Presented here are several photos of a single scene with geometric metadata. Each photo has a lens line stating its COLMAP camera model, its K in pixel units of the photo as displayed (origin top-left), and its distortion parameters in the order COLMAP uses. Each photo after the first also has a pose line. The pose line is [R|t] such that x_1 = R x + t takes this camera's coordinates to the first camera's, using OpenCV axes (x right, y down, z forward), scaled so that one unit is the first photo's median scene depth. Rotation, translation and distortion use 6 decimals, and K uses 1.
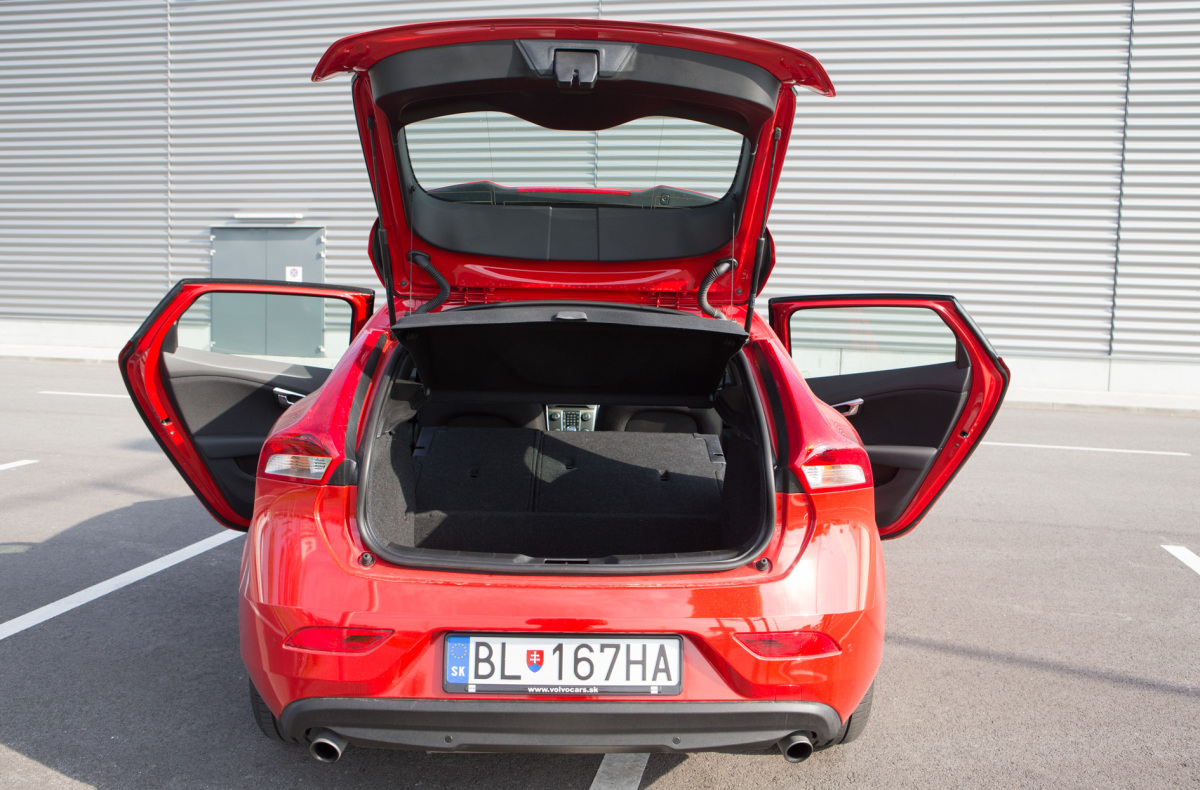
lens RADIAL K [[968.6, 0, 618.4], [0, 968.6, 375.3], [0, 0, 1]] dist [-0.101503, 0.095658]
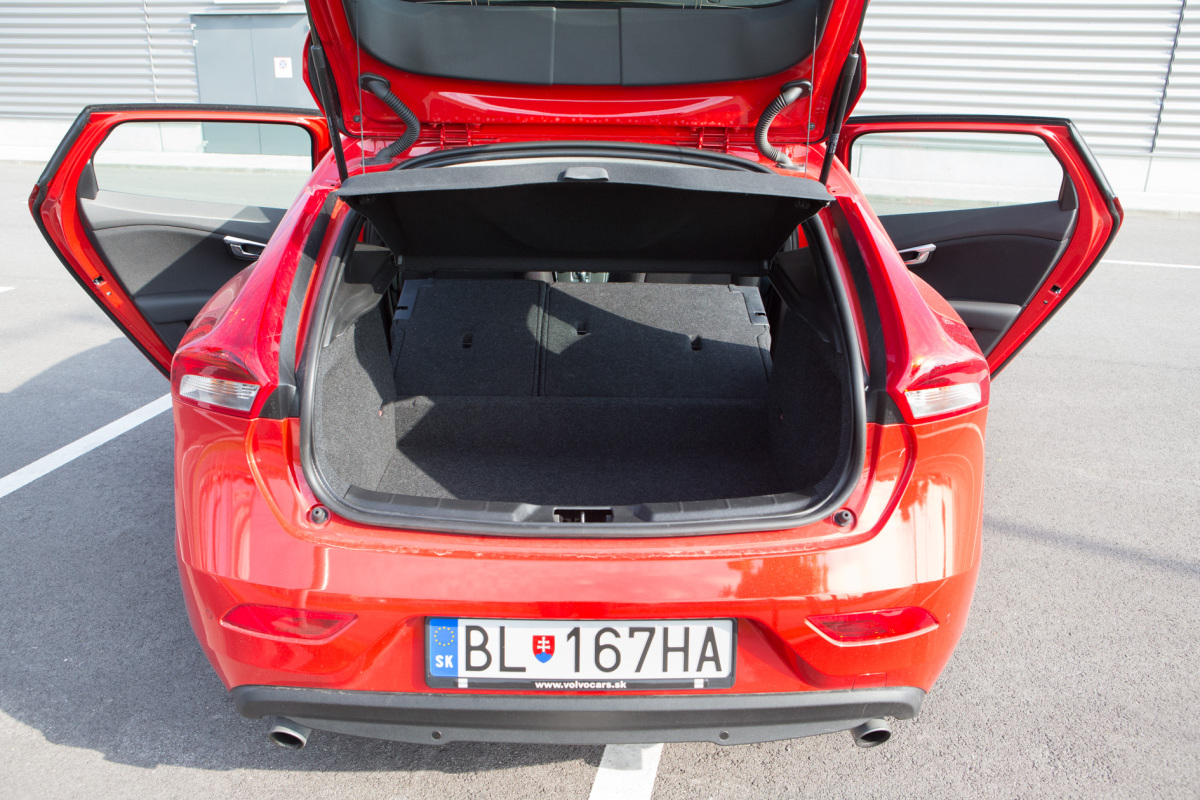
lens RADIAL K [[929.9, 0, 600.0], [0, 929.9, 400.0], [0, 0, 1]] dist [-0.100601, 0.095402]
pose [[0.999701, 0.000384, -0.024437, -0.023942], [0.005818, 0.967395, 0.253207, -0.079905], [0.023738, -0.253274, 0.967103, 0.336588]]
